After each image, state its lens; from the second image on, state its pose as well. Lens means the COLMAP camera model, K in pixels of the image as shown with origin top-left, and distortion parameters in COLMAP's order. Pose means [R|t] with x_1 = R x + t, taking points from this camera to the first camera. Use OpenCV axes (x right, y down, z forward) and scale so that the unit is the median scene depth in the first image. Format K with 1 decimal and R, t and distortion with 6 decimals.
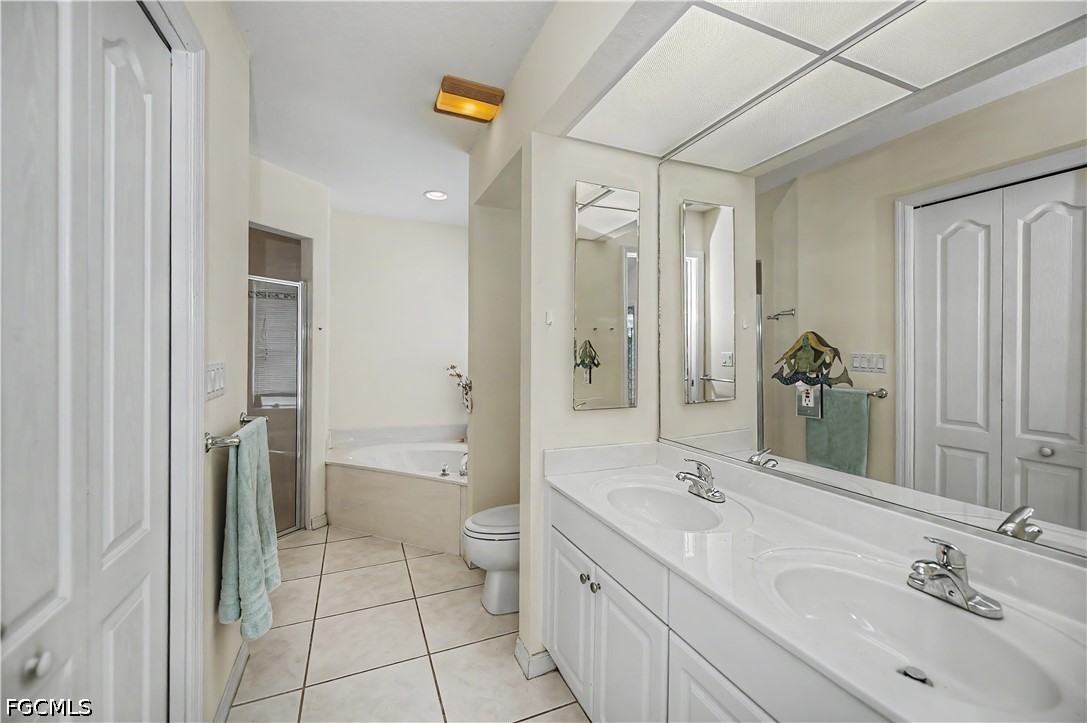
lens RADIAL K [[436.4, 0, 549.6], [0, 436.4, 357.9], [0, 0, 1]] dist [0.000520, -0.000051]
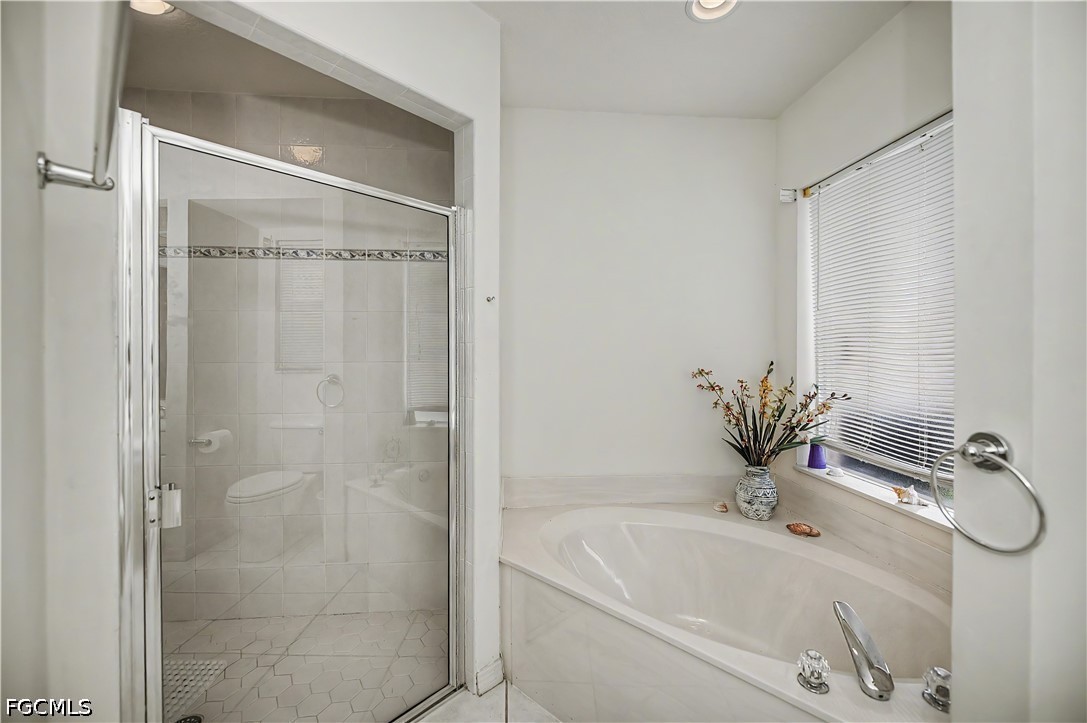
lens RADIAL K [[446.7, 0, 546.6], [0, 446.7, 360.3], [0, 0, 1]] dist [0.000302, -0.000101]
pose [[0.945127, -0.010080, -0.326549, -0.262136], [0.009646, 0.999949, -0.002949, 0.006608], [0.326562, -0.000363, 0.945176, 0.474503]]
